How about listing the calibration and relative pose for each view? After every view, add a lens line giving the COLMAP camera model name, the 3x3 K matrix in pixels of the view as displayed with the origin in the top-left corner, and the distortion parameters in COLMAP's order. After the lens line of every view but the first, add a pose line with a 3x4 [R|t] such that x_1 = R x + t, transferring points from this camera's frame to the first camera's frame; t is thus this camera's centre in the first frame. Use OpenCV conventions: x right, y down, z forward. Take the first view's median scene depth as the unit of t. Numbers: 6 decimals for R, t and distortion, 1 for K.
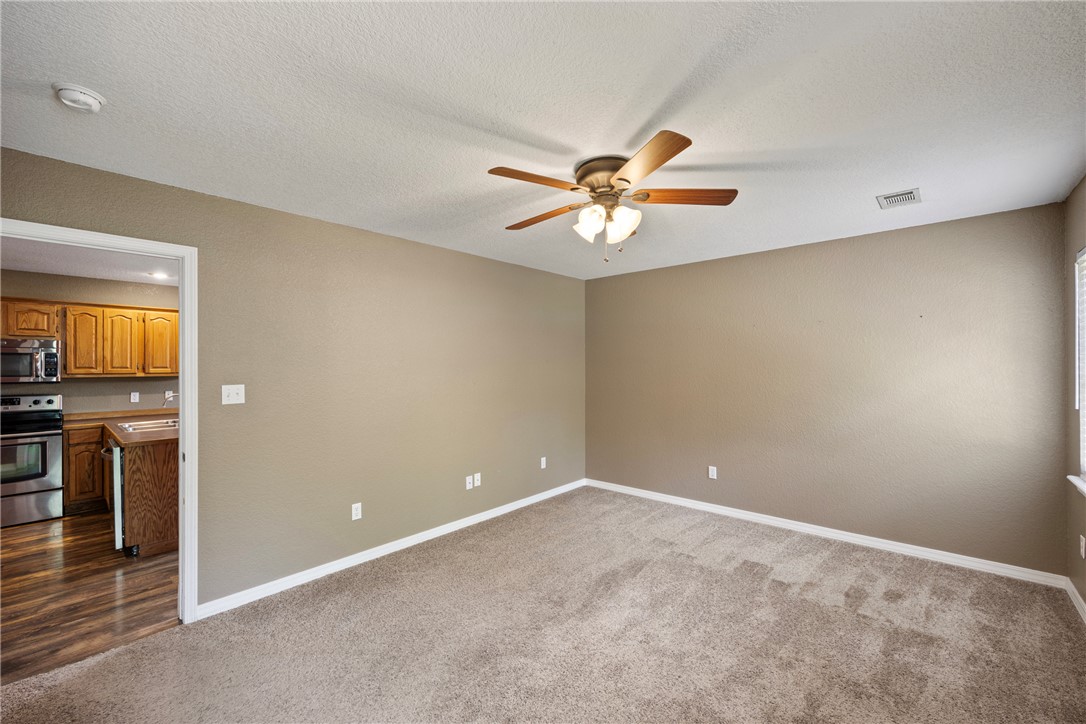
lens RADIAL K [[439.8, 0, 537.3], [0, 439.8, 359.8], [0, 0, 1]] dist [-0.007825, 0.001378]
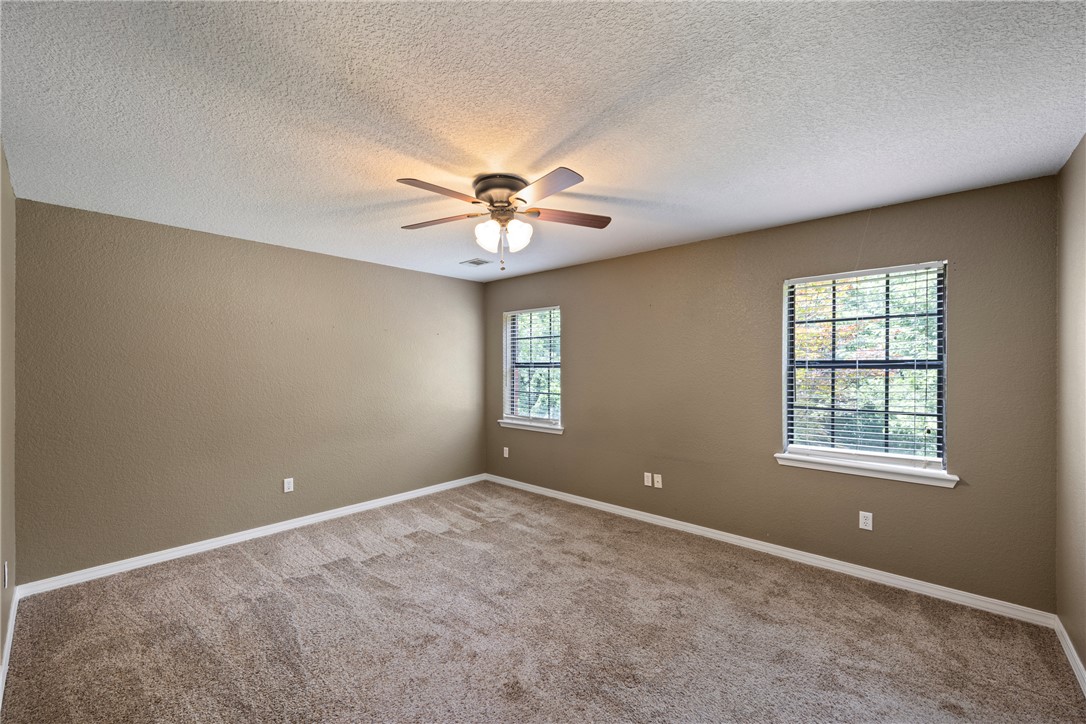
lens RADIAL K [[439.8, 0, 545.0], [0, 439.8, 363.0], [0, 0, 1]] dist [-0.007825, 0.001378]
pose [[0.007720, 0.002432, 0.999967, -0.505159], [-0.003404, 0.999991, -0.002406, 0.005292], [-0.999964, -0.003386, 0.007728, 0.472305]]
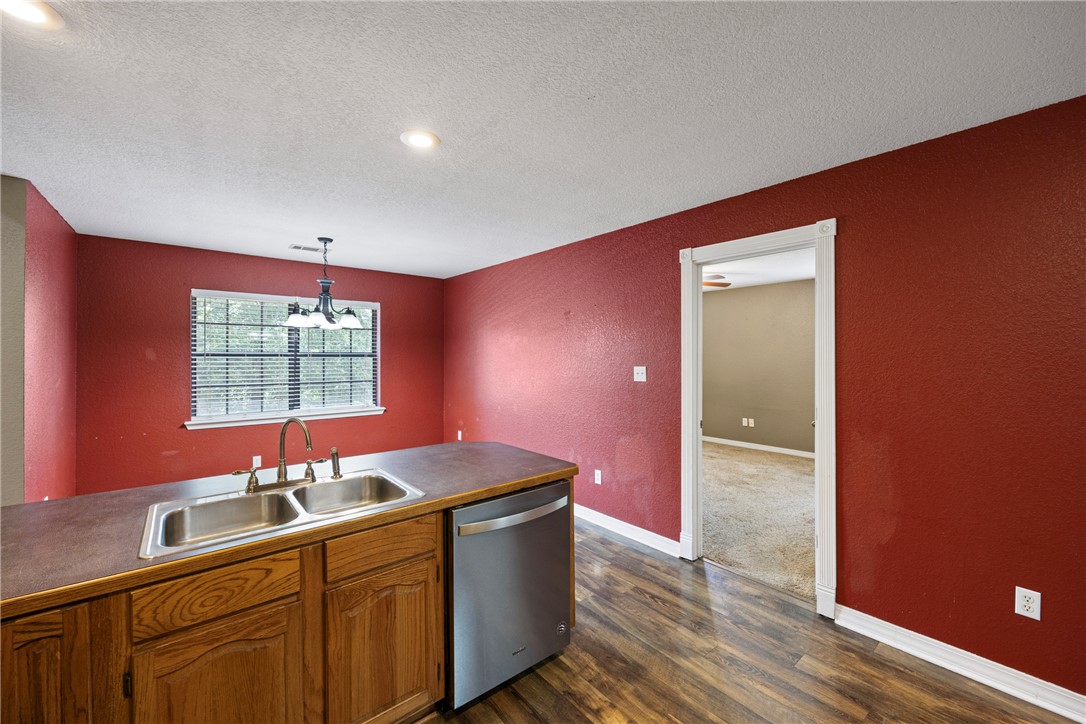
lens RADIAL K [[439.8, 0, 555.9], [0, 439.8, 355.2], [0, 0, 1]] dist [-0.007825, 0.001378]
pose [[0.131580, 0.005869, 0.991288, -1.223772], [-0.014581, 0.999886, -0.003985, 0.018701], [-0.991198, -0.013930, 0.131650, 0.725477]]
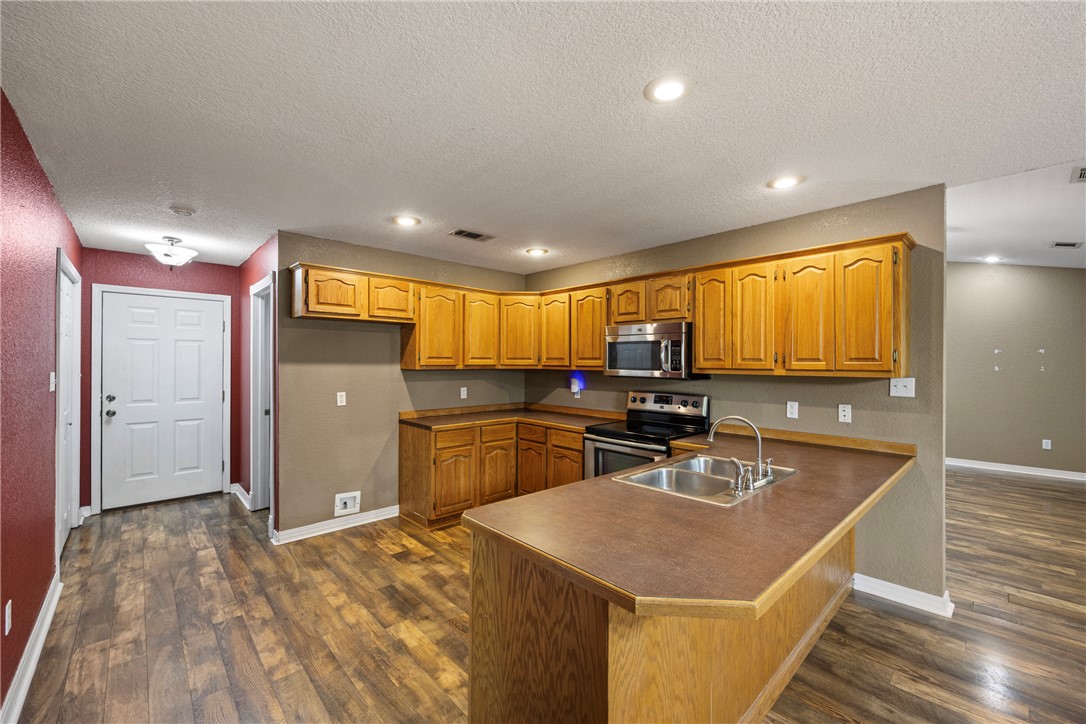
lens RADIAL K [[439.8, 0, 552.2], [0, 439.8, 360.2], [0, 0, 1]] dist [-0.007825, 0.001378]
pose [[-0.075298, 0.002172, -0.997159, -0.360939], [0.010508, 0.999944, 0.001384, 0.016667], [0.997106, -0.010374, -0.075317, 0.866394]]
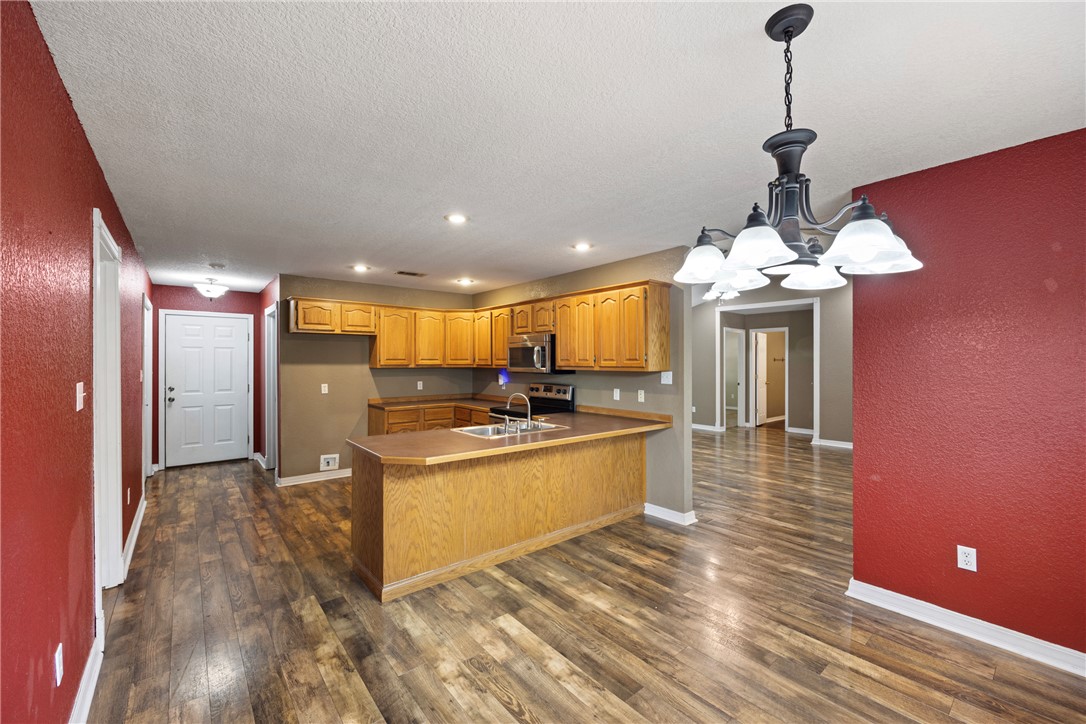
lens RADIAL K [[439.8, 0, 553.0], [0, 439.8, 360.1], [0, 0, 1]] dist [-0.007825, 0.001378]
pose [[-0.135654, 0.002798, -0.990752, -0.049182], [0.015544, 0.999879, 0.000696, 0.018461], [0.990634, -0.015306, -0.135682, 1.198198]]
